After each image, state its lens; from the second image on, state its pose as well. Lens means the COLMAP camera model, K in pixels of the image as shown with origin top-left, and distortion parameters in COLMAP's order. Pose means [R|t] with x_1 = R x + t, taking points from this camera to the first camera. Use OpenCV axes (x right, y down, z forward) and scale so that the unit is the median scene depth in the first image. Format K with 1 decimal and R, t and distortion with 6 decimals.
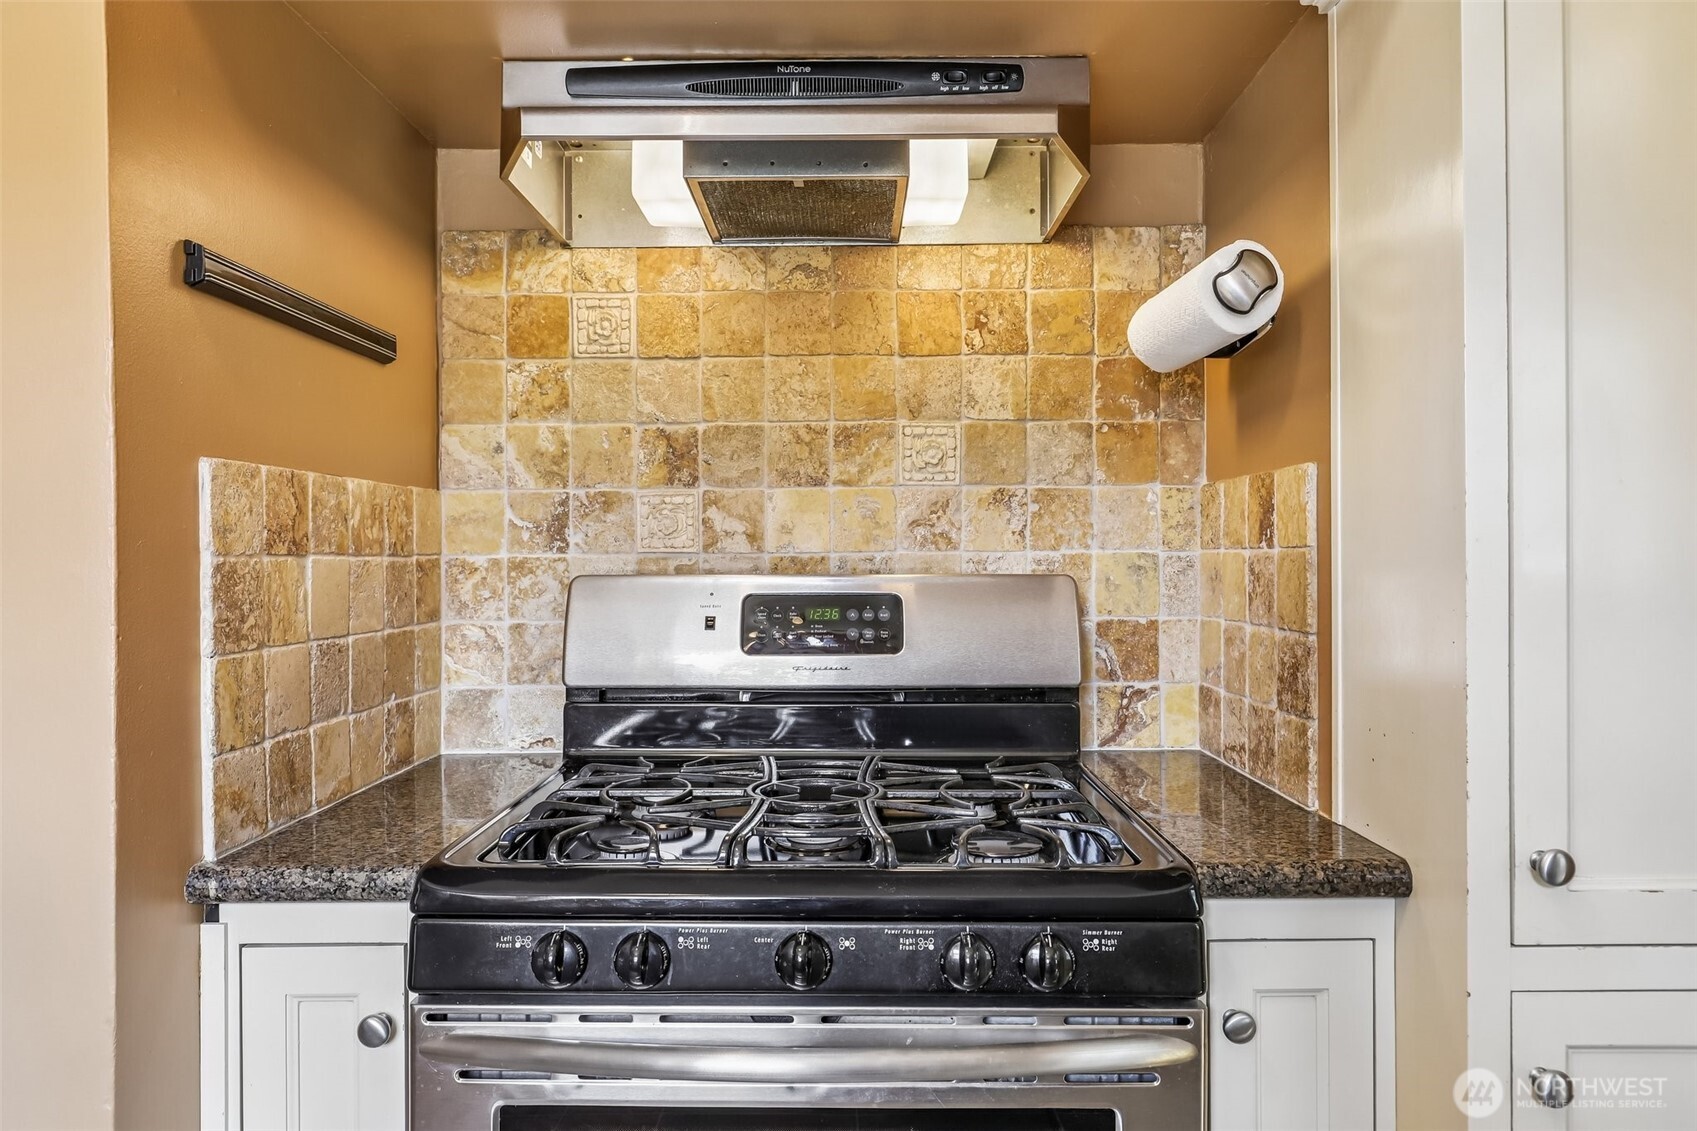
lens RADIAL K [[1100.0, 0, 848.5], [0, 1100.0, 565.5], [0, 0, 1]] dist [-0.002982, 0.000990]
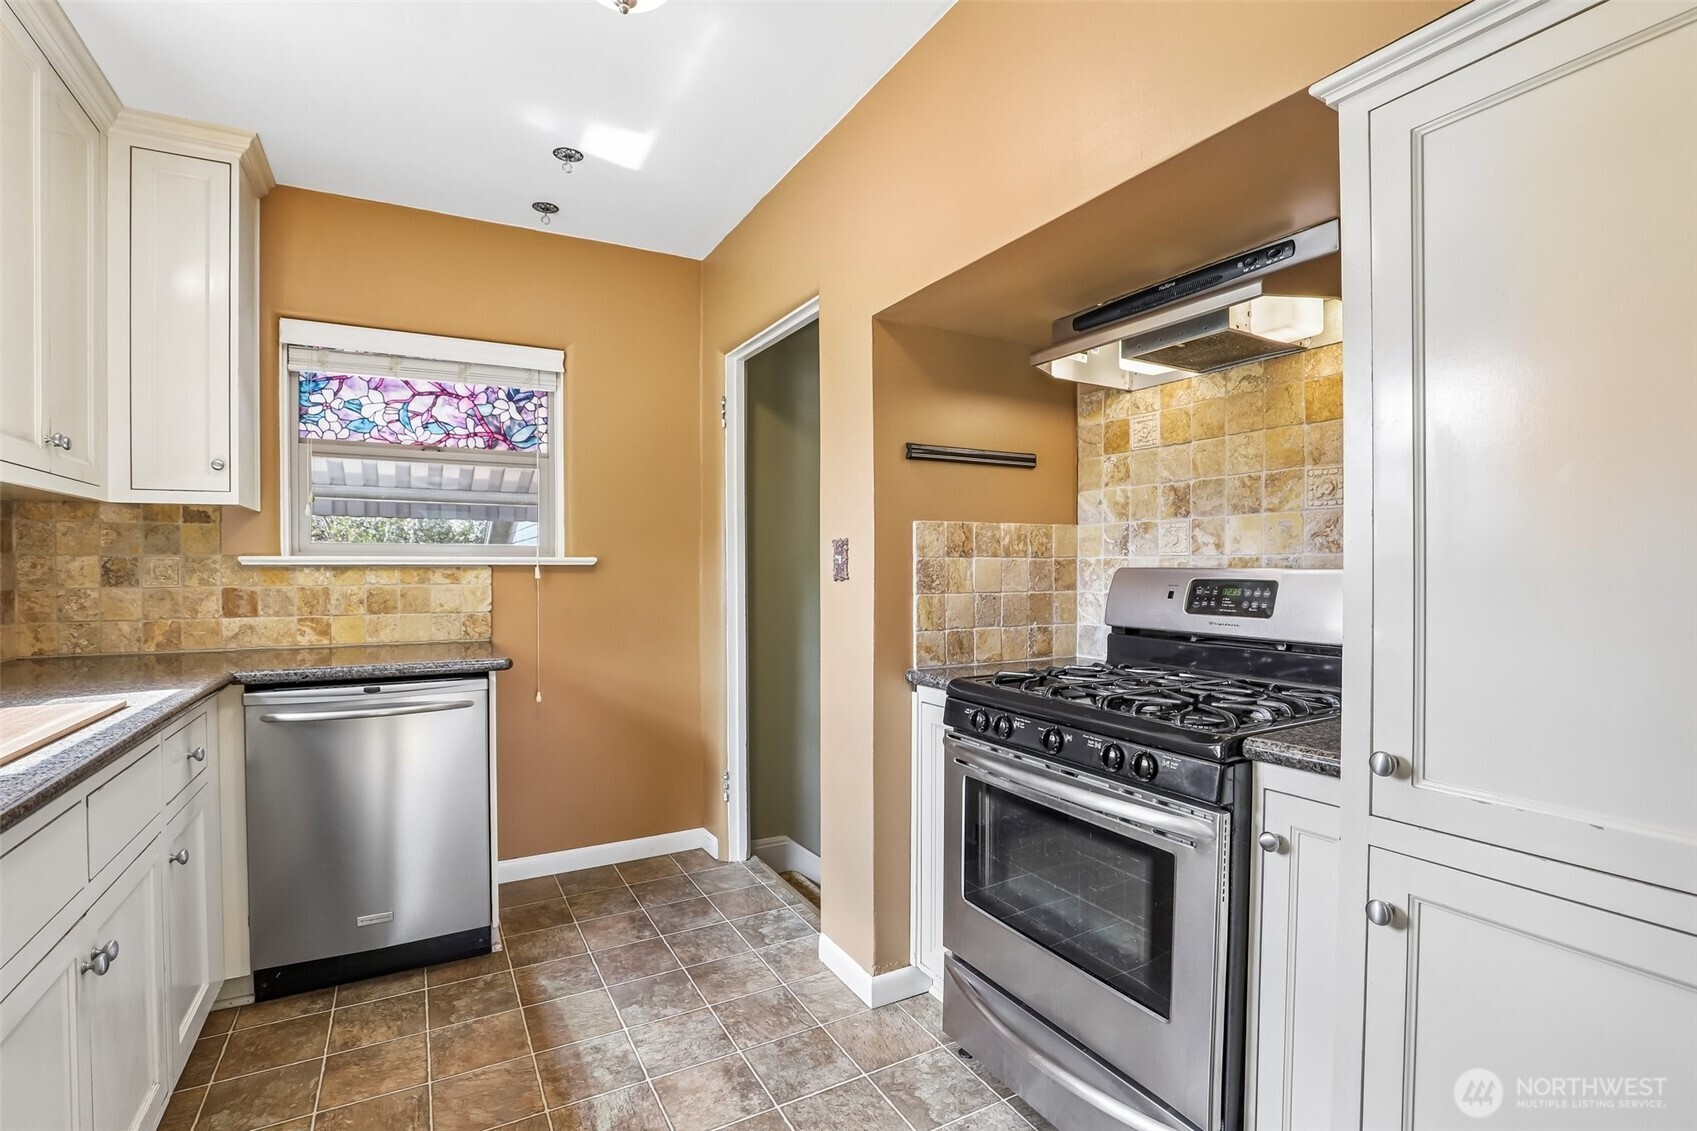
lens RADIAL K [[787.9, 0, 850.9], [0, 787.9, 578.0], [0, 0, 1]] dist [-0.026543, 0.001081]
pose [[0.504324, 0.017553, -0.863336, 0.658672], [-0.007913, 0.999845, 0.015706, 0.008785], [0.863478, -0.001089, 0.504385, -0.077503]]
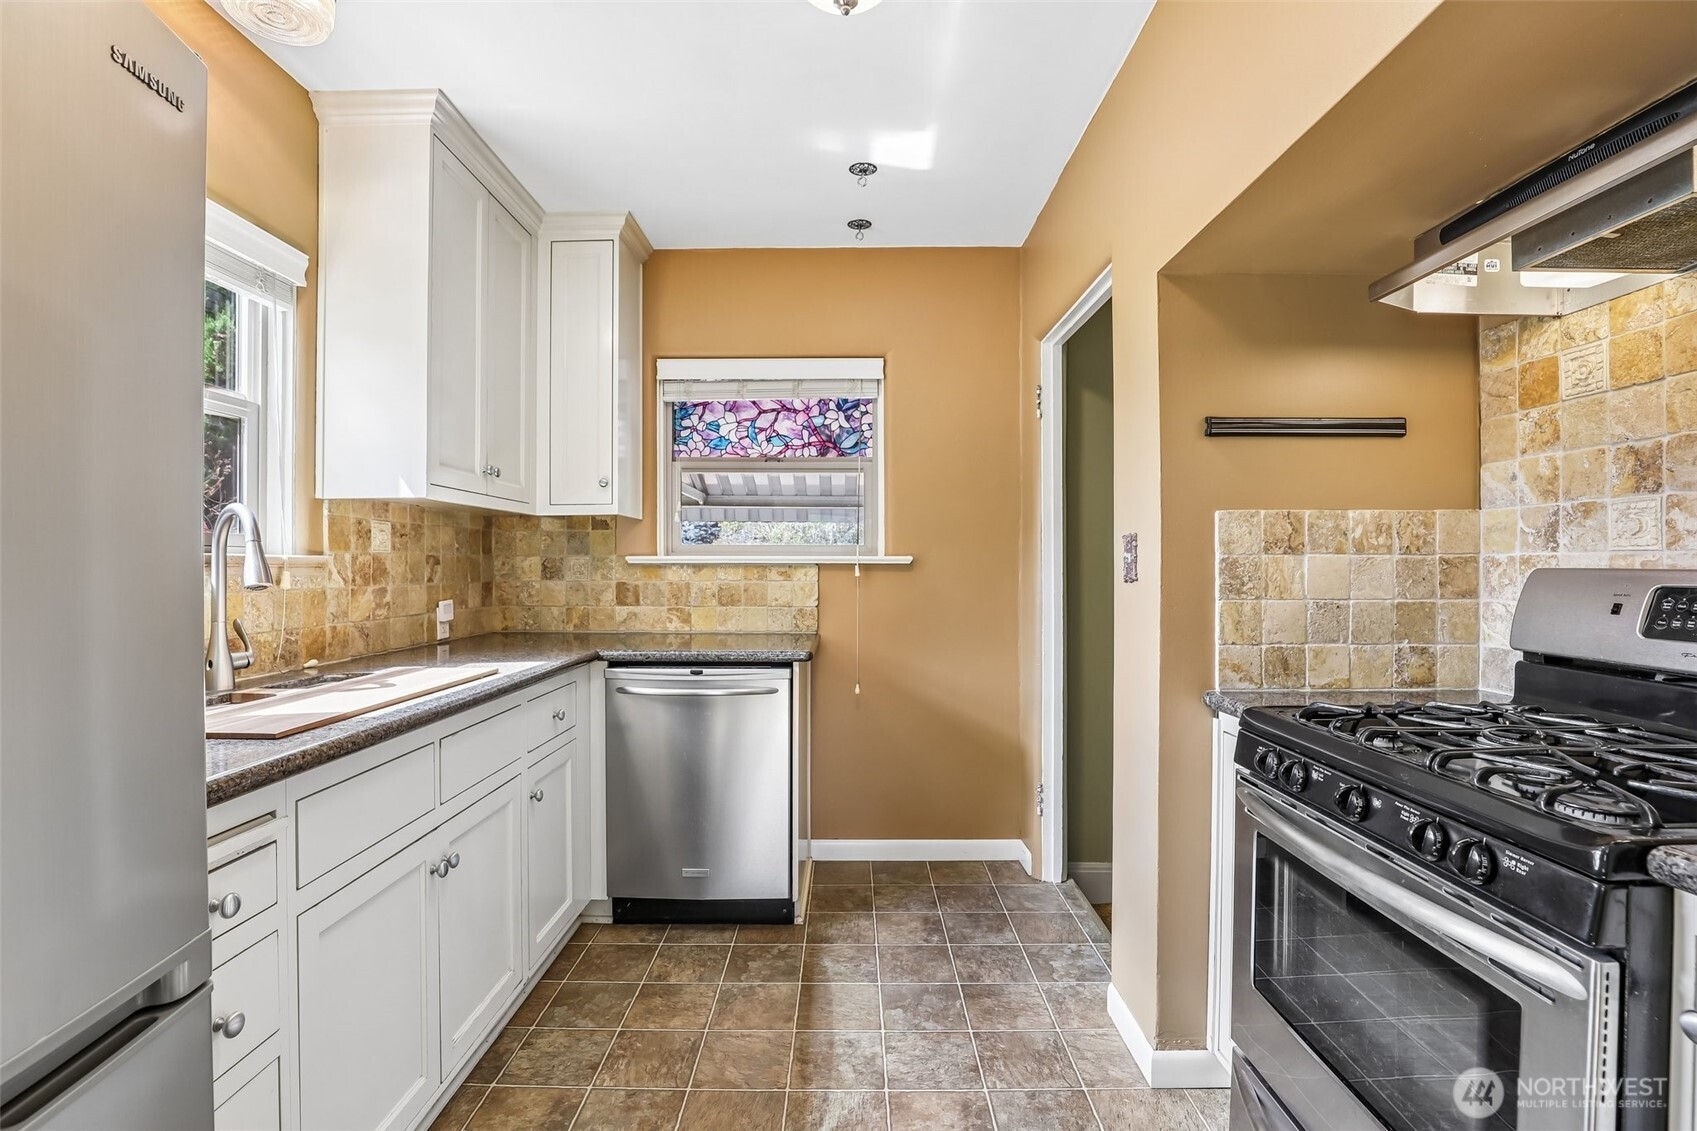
lens RADIAL K [[789.2, 0, 848.5], [0, 789.2, 565.5], [0, 0, 1]] dist [-0.037191, 0.008842]
pose [[0.013319, 0.005931, -0.999894, 0.647179], [-0.007915, 0.999952, 0.005826, 0.006670], [0.999880, 0.007837, 0.013366, 0.146798]]
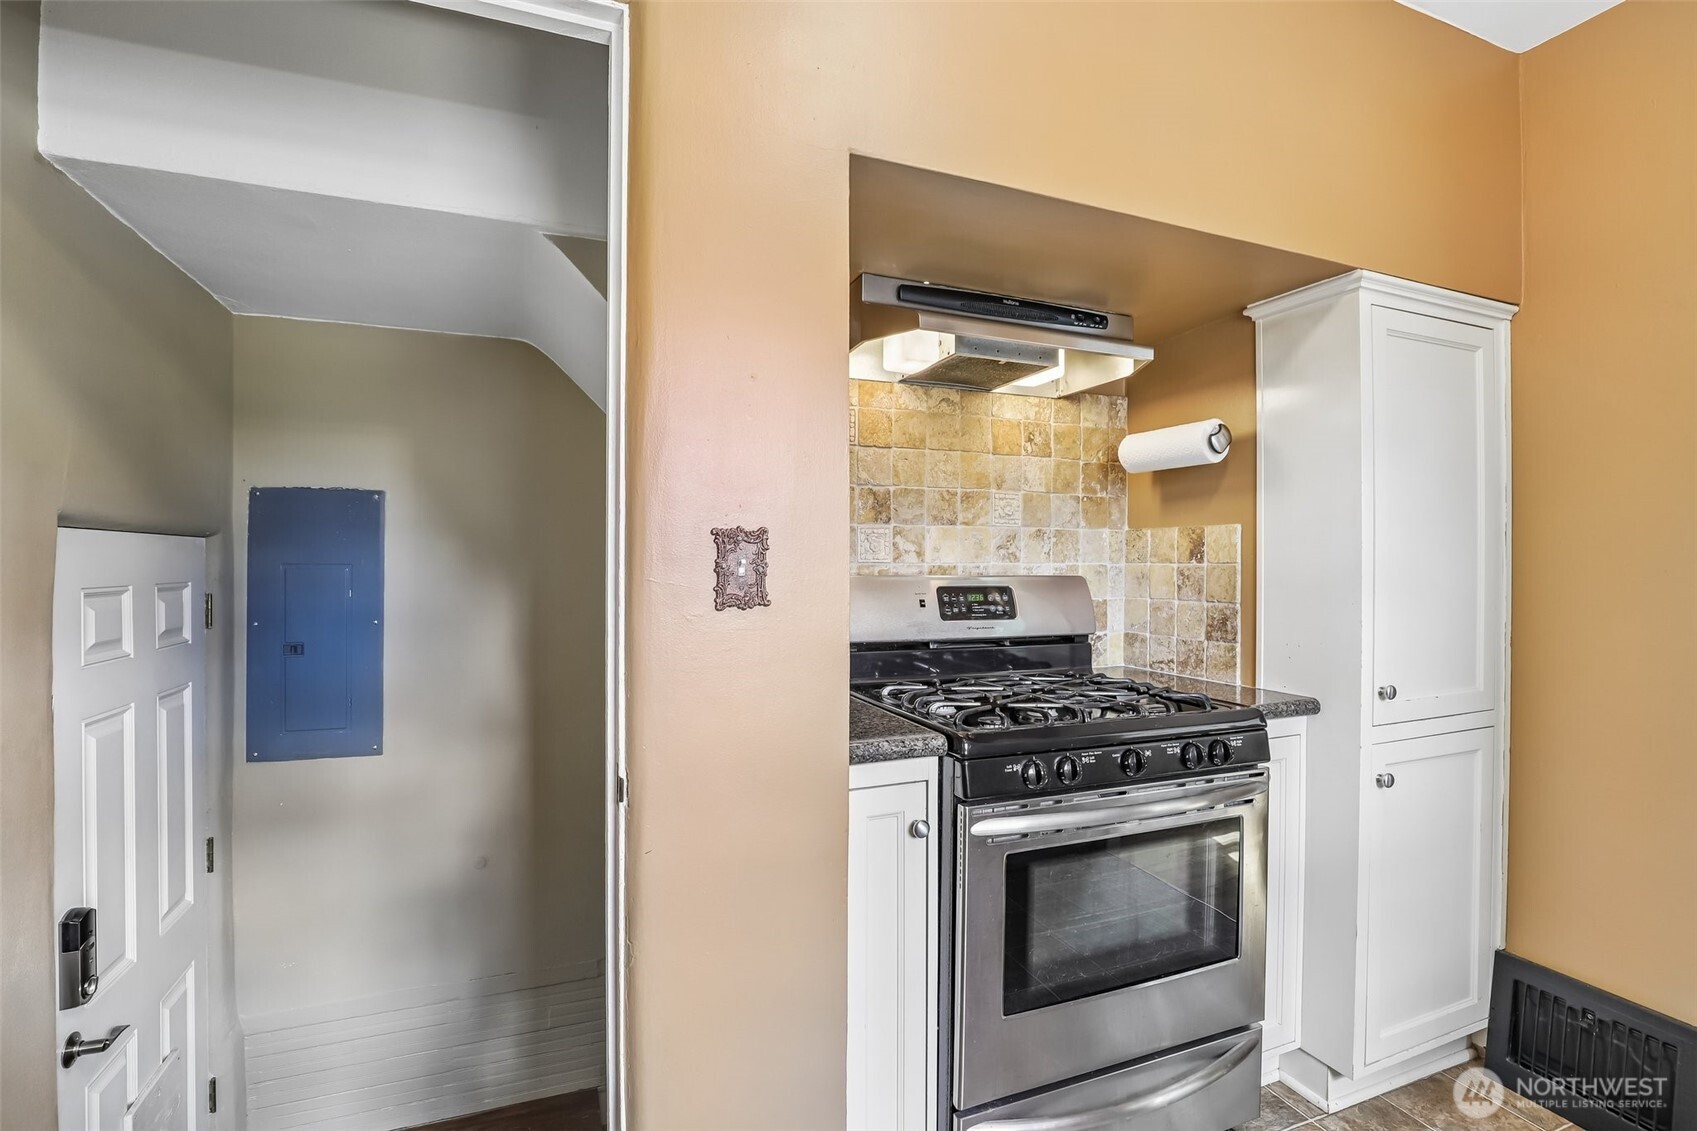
lens RADIAL K [[774.0, 0, 848.5], [0, 774.0, 565.5], [0, 0, 1]] dist [-0.035380, 0.000831]
pose [[0.924770, 0.006354, 0.380474, -0.651068], [-0.004180, 0.999970, -0.006539, 0.000904], [-0.380504, 0.004457, 0.924768, -0.076483]]
